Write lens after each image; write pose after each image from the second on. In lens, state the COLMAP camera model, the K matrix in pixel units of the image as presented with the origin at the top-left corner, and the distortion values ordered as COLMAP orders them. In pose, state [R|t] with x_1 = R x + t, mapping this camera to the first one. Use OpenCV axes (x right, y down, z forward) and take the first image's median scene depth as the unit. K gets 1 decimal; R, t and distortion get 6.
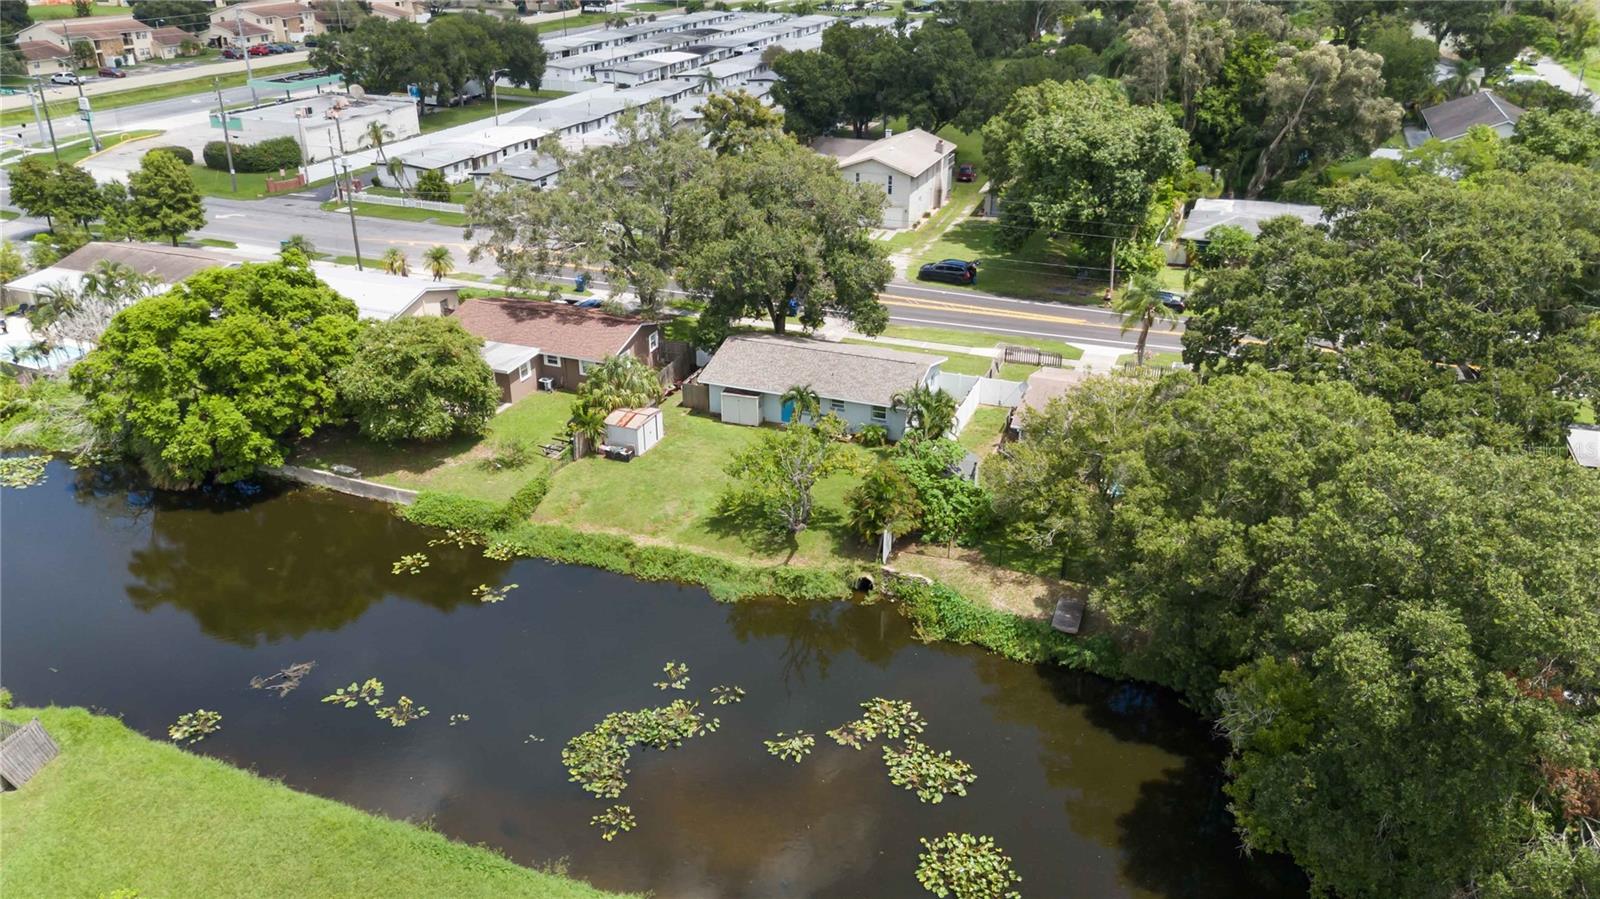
lens RADIAL K [[1193.7, 0, 802.3], [0, 1193.7, 441.1], [0, 0, 1]] dist [0.061796, -0.054764]
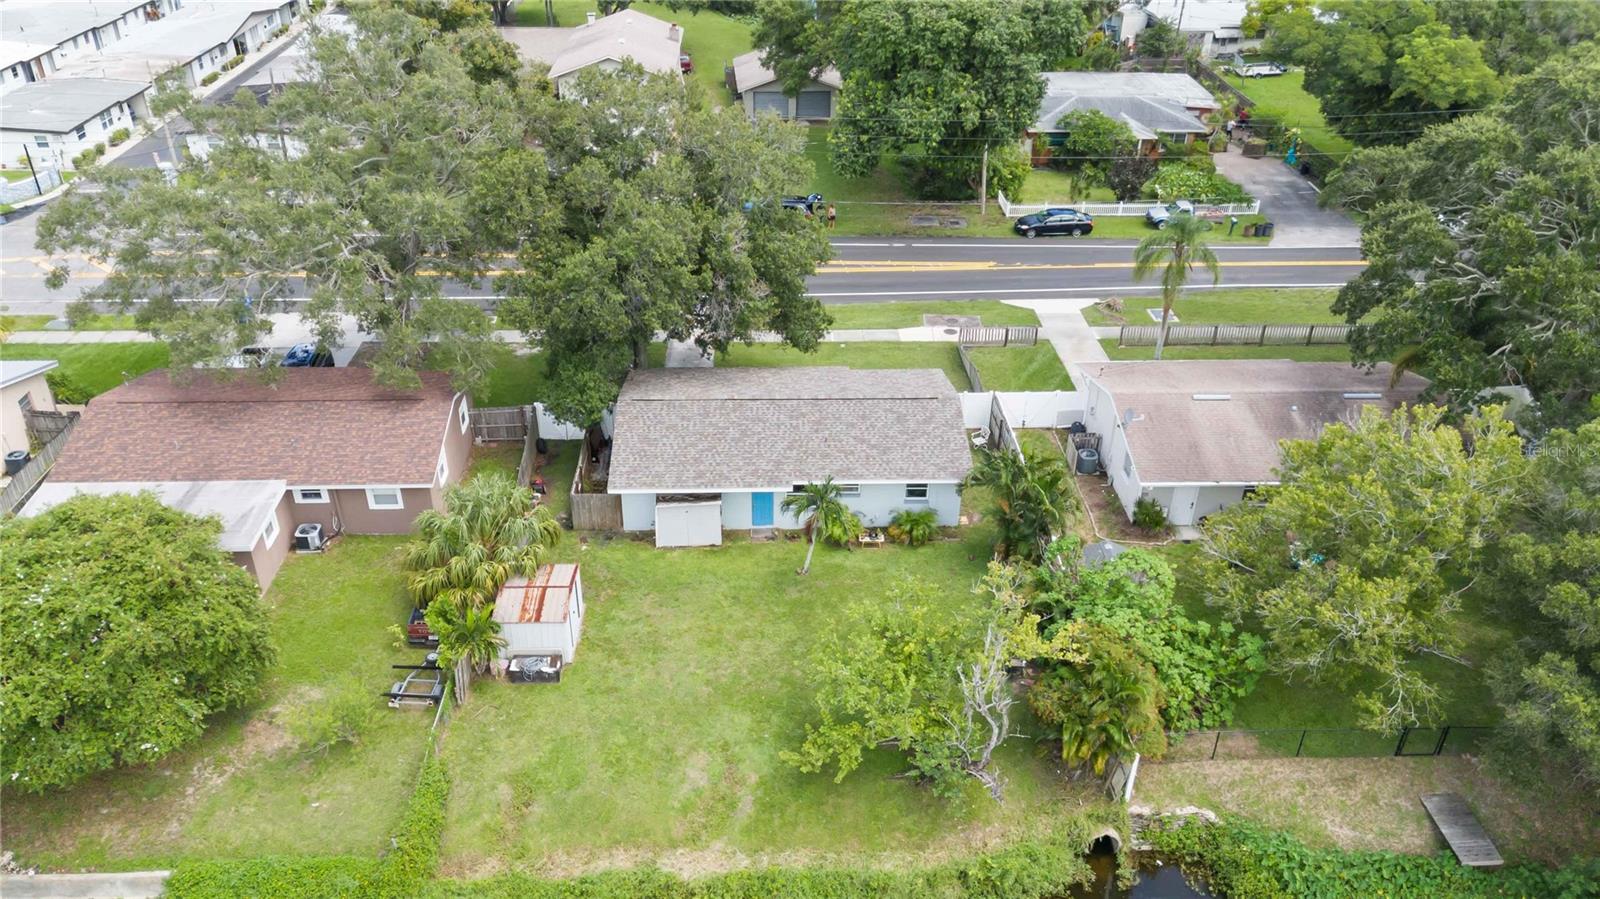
lens RADIAL K [[1193.7, 0, 802.3], [0, 1193.7, 441.1], [0, 0, 1]] dist [0.061796, -0.054764]
pose [[0.919513, -0.193619, 0.342064, -0.211578], [0.155616, 0.978476, 0.135532, -0.151314], [-0.360943, -0.071393, 0.929851, 0.450345]]
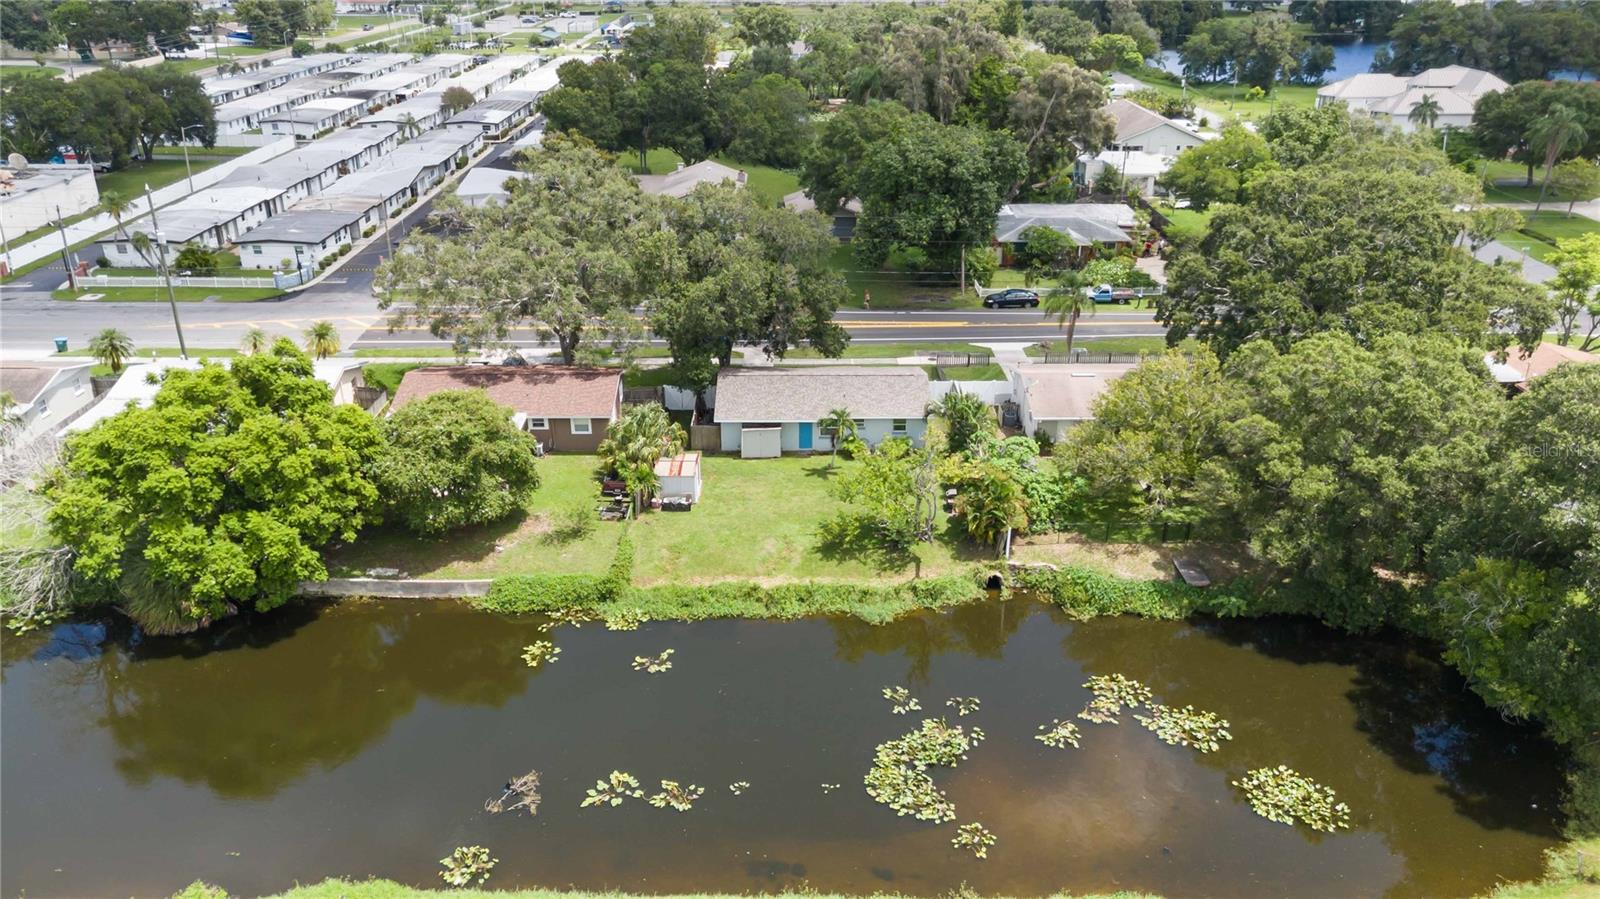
lens RADIAL K [[1193.7, 0, 802.3], [0, 1193.7, 441.1], [0, 0, 1]] dist [0.061796, -0.054764]
pose [[0.930860, -0.146875, 0.334556, -0.380291], [0.154841, 0.987935, 0.002891, -0.027761], [-0.330944, 0.049112, 0.942371, 0.046987]]
